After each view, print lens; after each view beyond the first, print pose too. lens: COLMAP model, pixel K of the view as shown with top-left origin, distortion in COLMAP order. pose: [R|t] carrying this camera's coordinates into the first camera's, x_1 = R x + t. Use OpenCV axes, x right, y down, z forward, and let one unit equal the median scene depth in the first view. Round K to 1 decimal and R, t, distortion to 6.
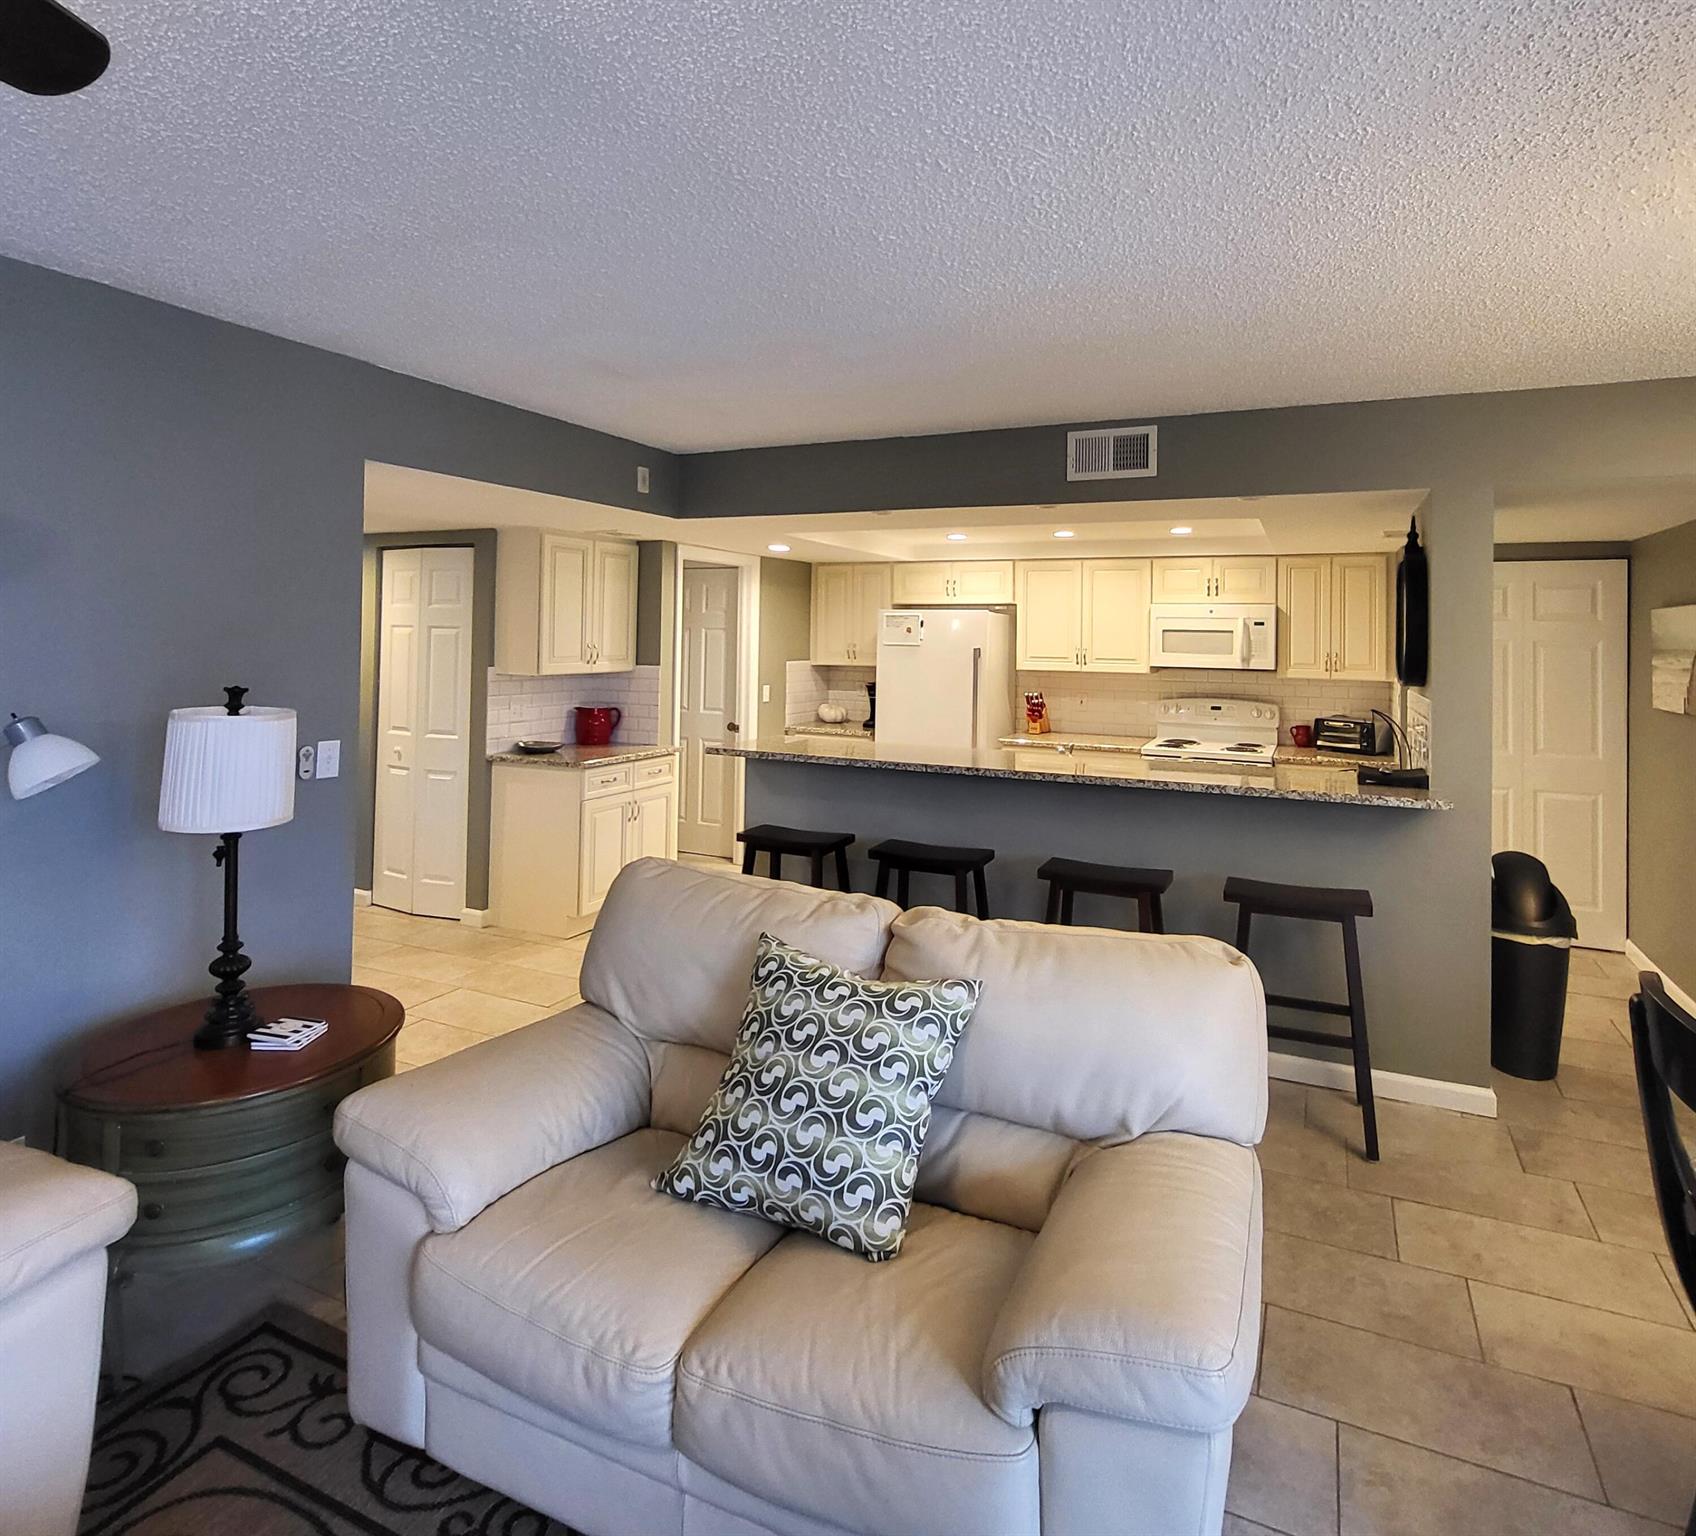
lens RADIAL K [[957.7, 0, 902.4], [0, 957.7, 609.4], [0, 0, 1]] dist [-0.001552, -0.000592]
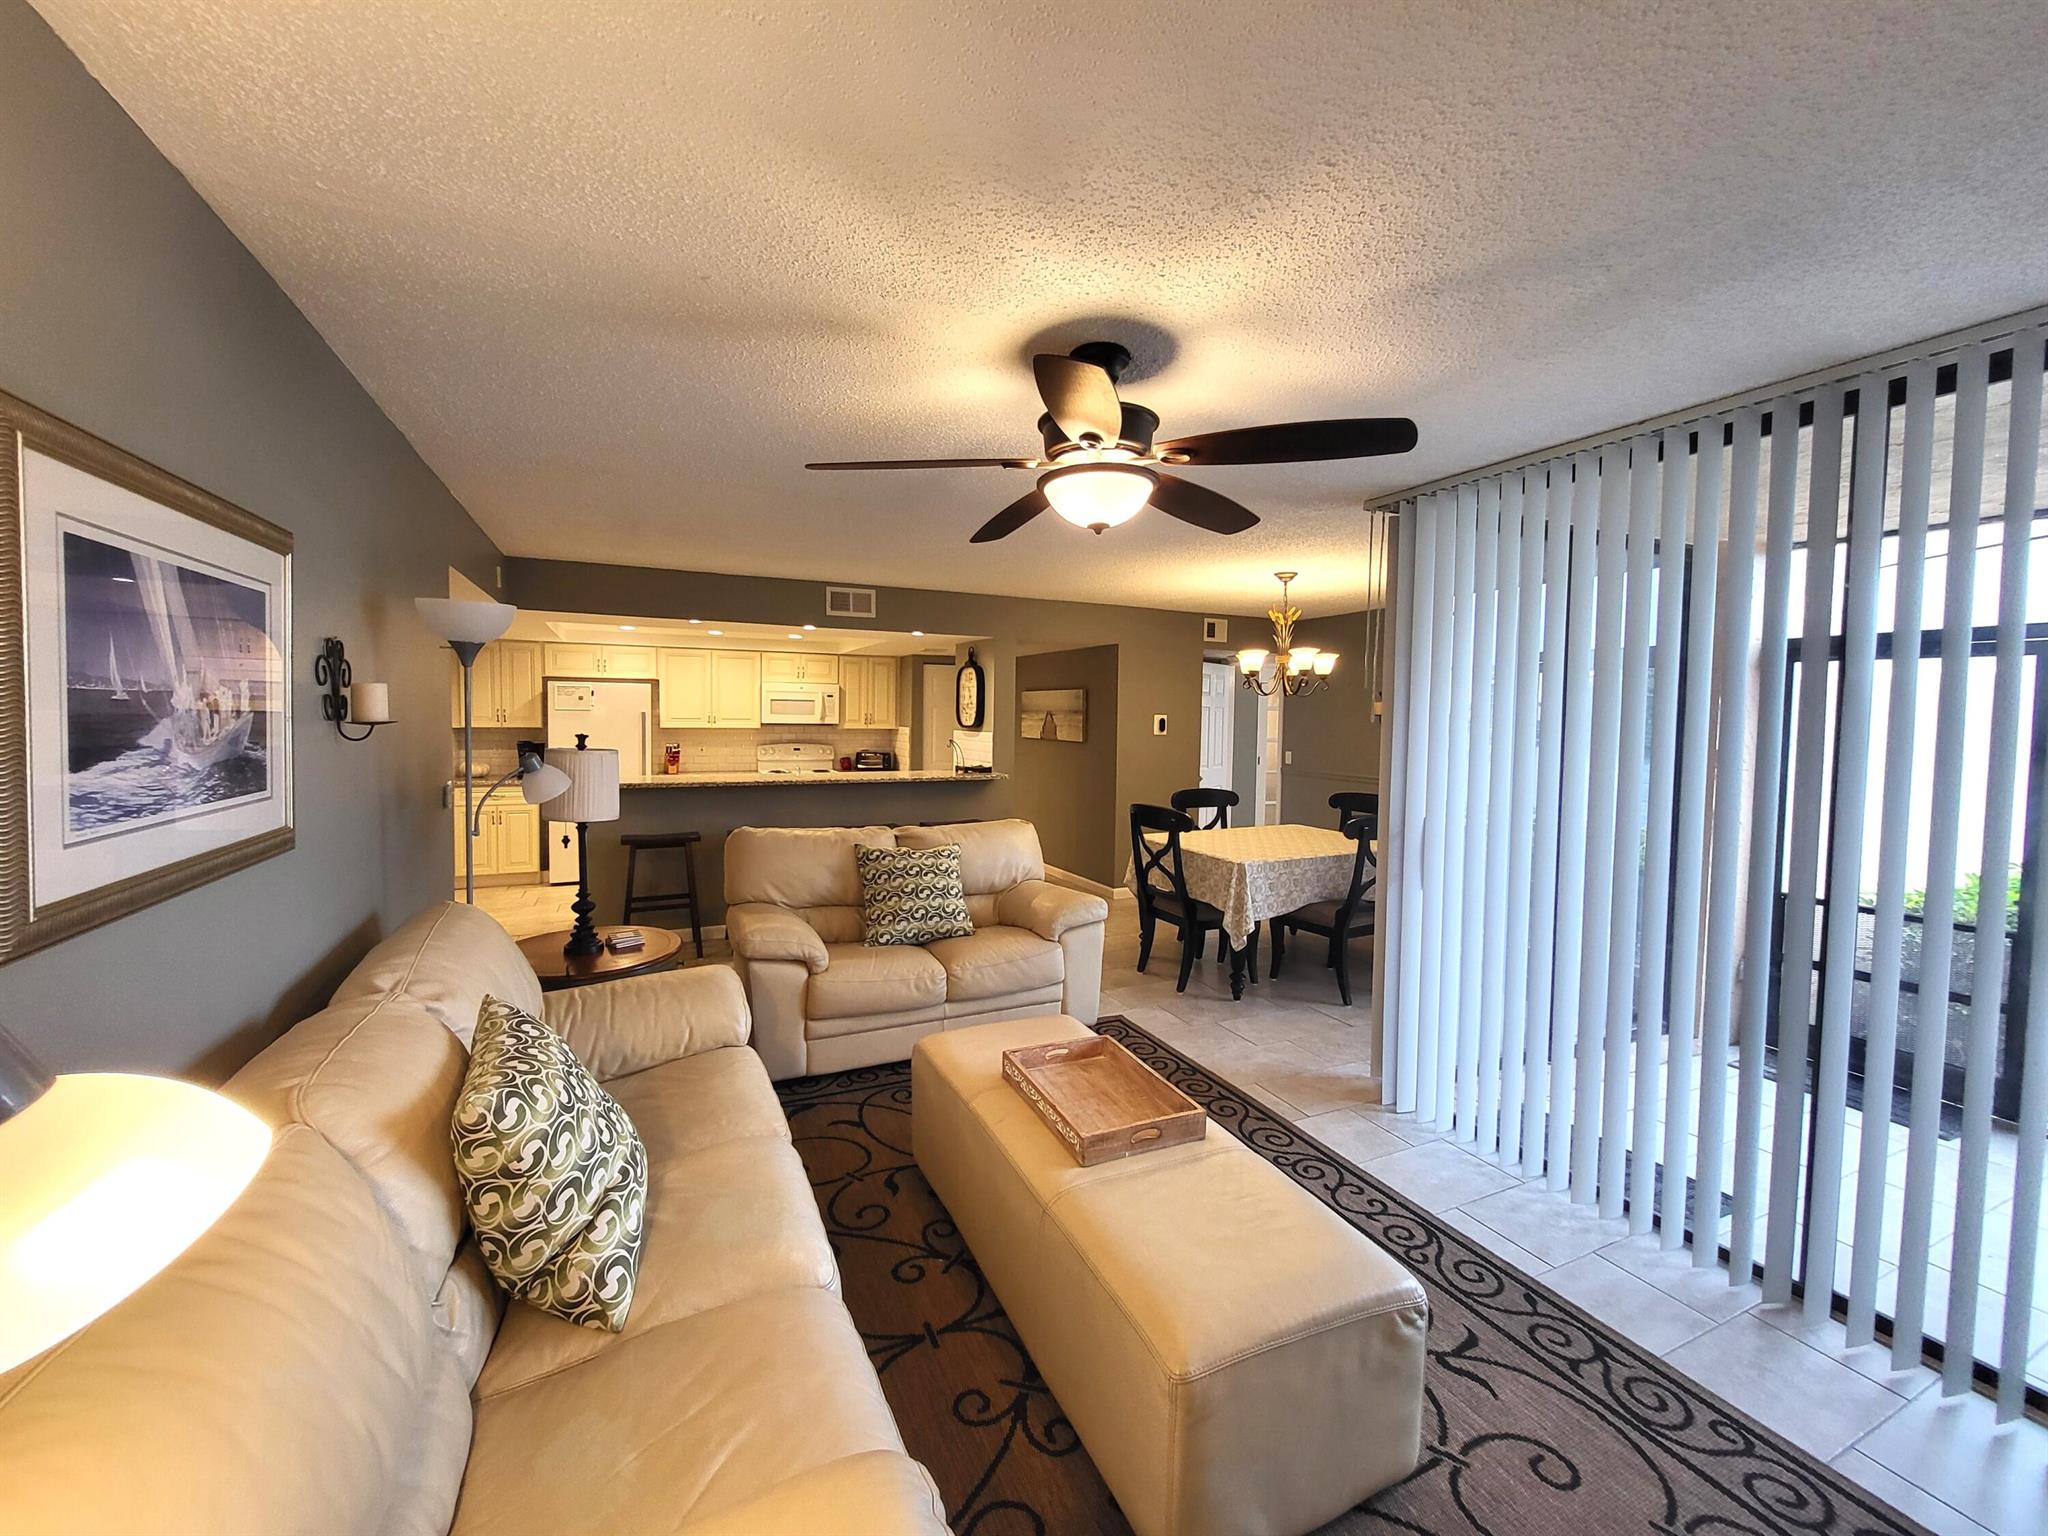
lens RADIAL K [[809.7, 0, 1017.2], [0, 809.7, 759.3], [0, 0, 1]] dist [-0.002440, -0.000098]
pose [[0.653101, -0.049928, 0.755623, -0.465876], [-0.023419, 0.996015, 0.086054, -0.003802], [-0.756908, -0.073898, 0.649329, -0.154602]]
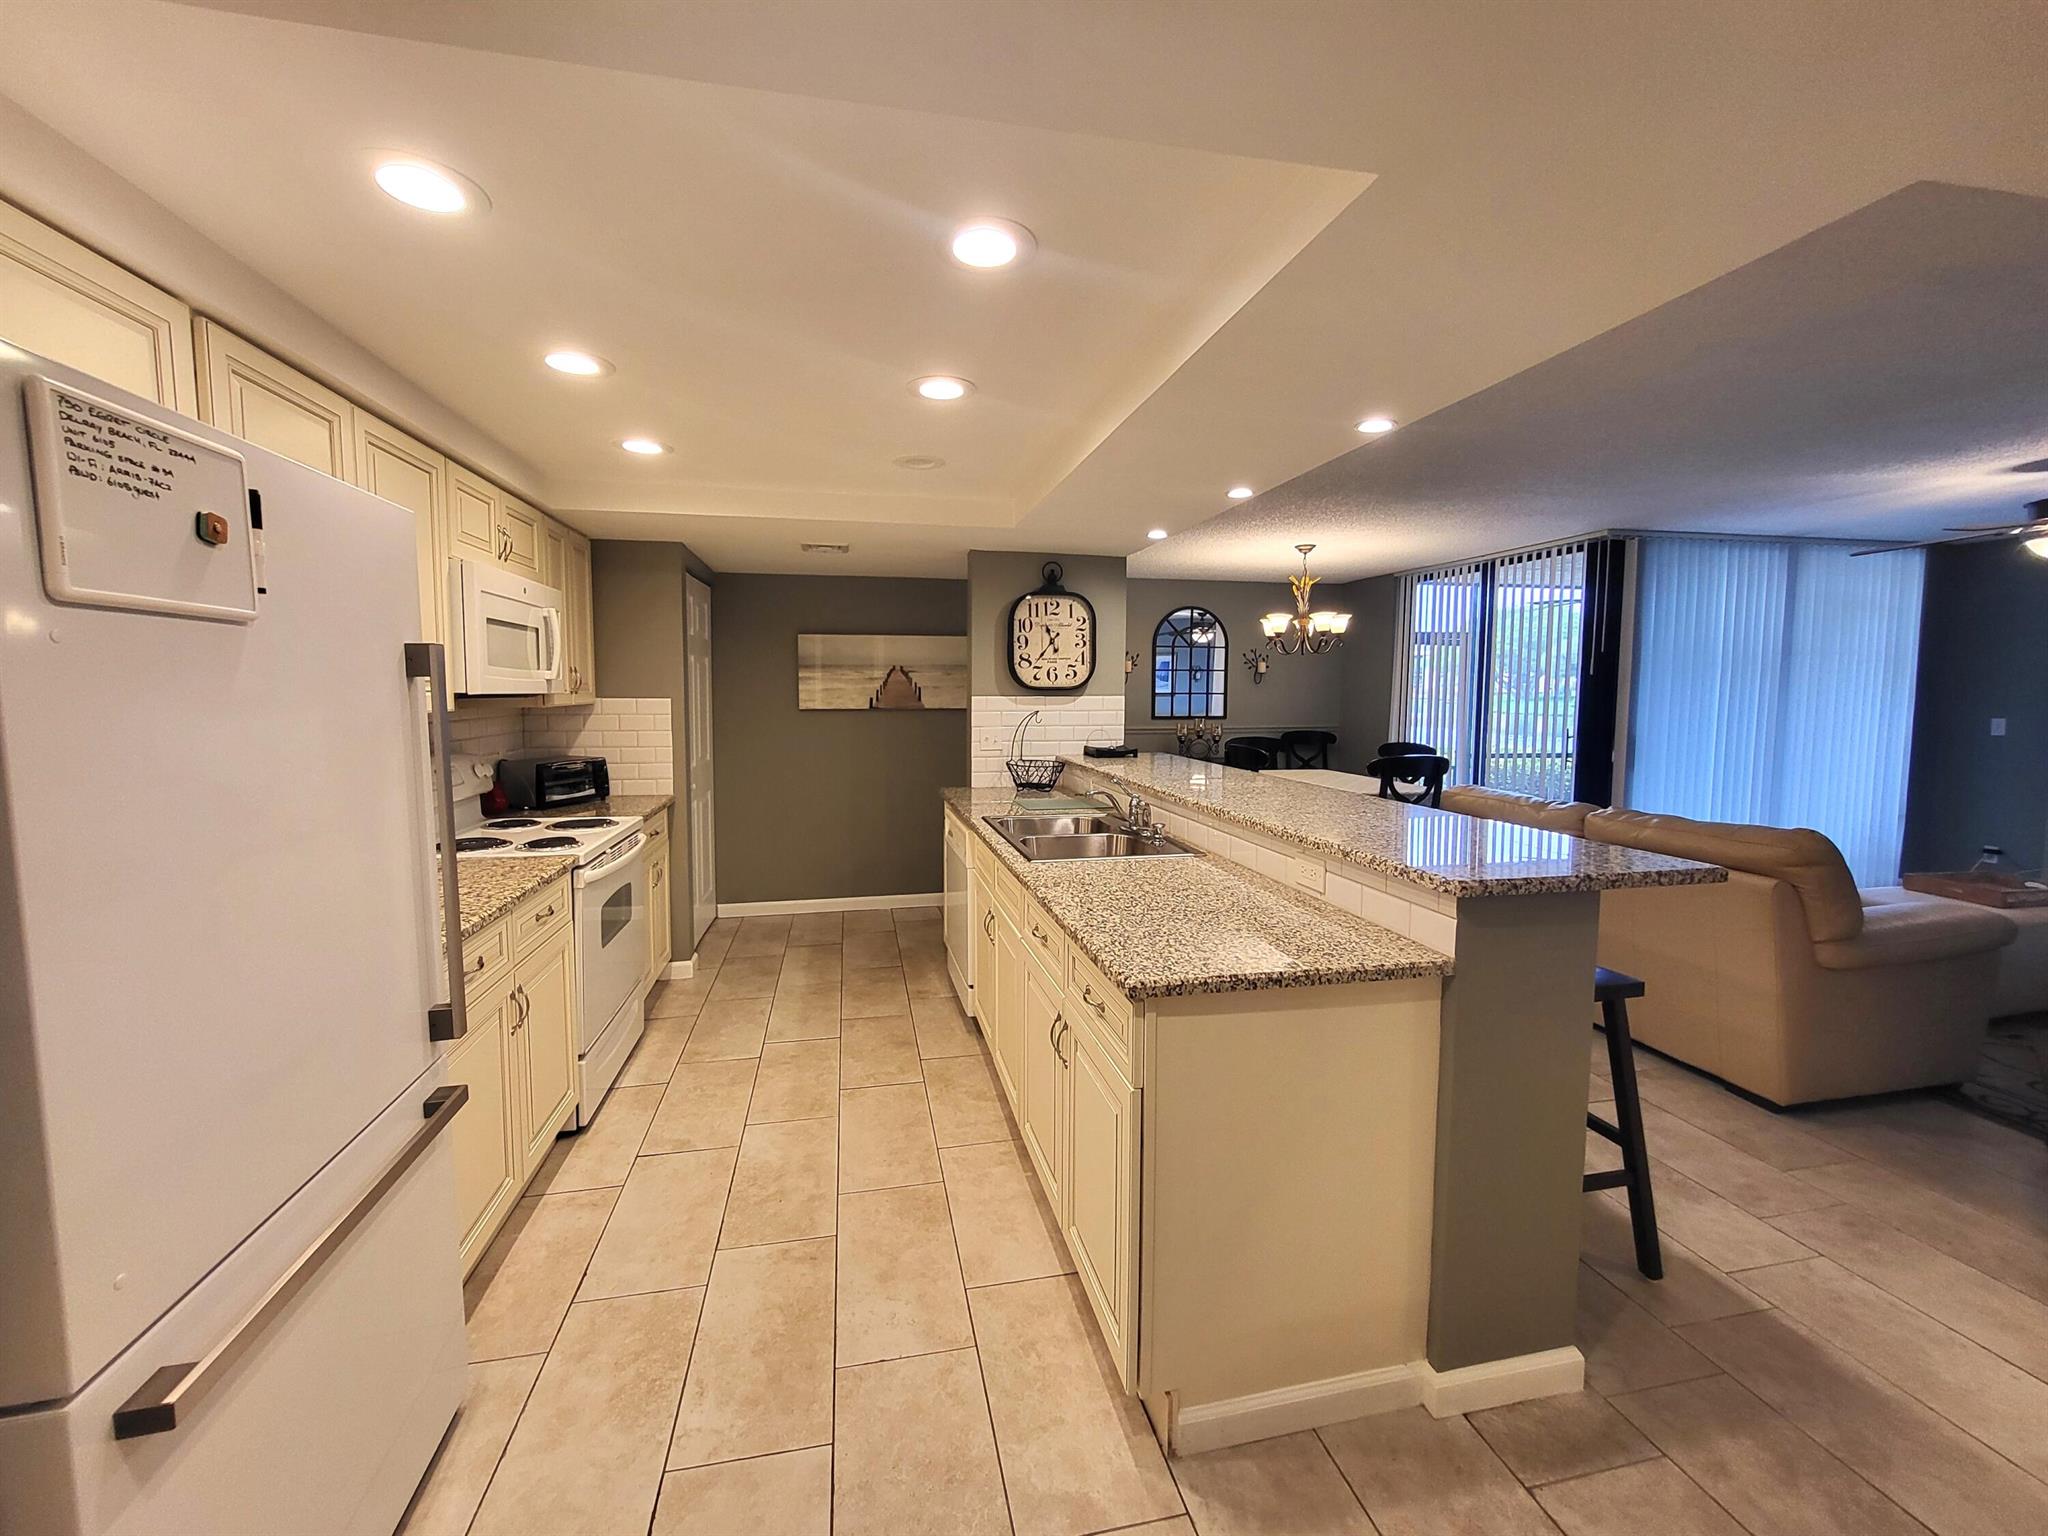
lens RADIAL K [[809.7, 0, 1016.3], [0, 809.7, 753.4], [0, 0, 1]] dist [-0.002440, -0.000098]
pose [[-0.582142, -0.080460, 0.809096, -0.220797], [-0.030599, 0.996555, 0.077085, 0.050552], [-0.812511, 0.020117, -0.582599, 1.044839]]
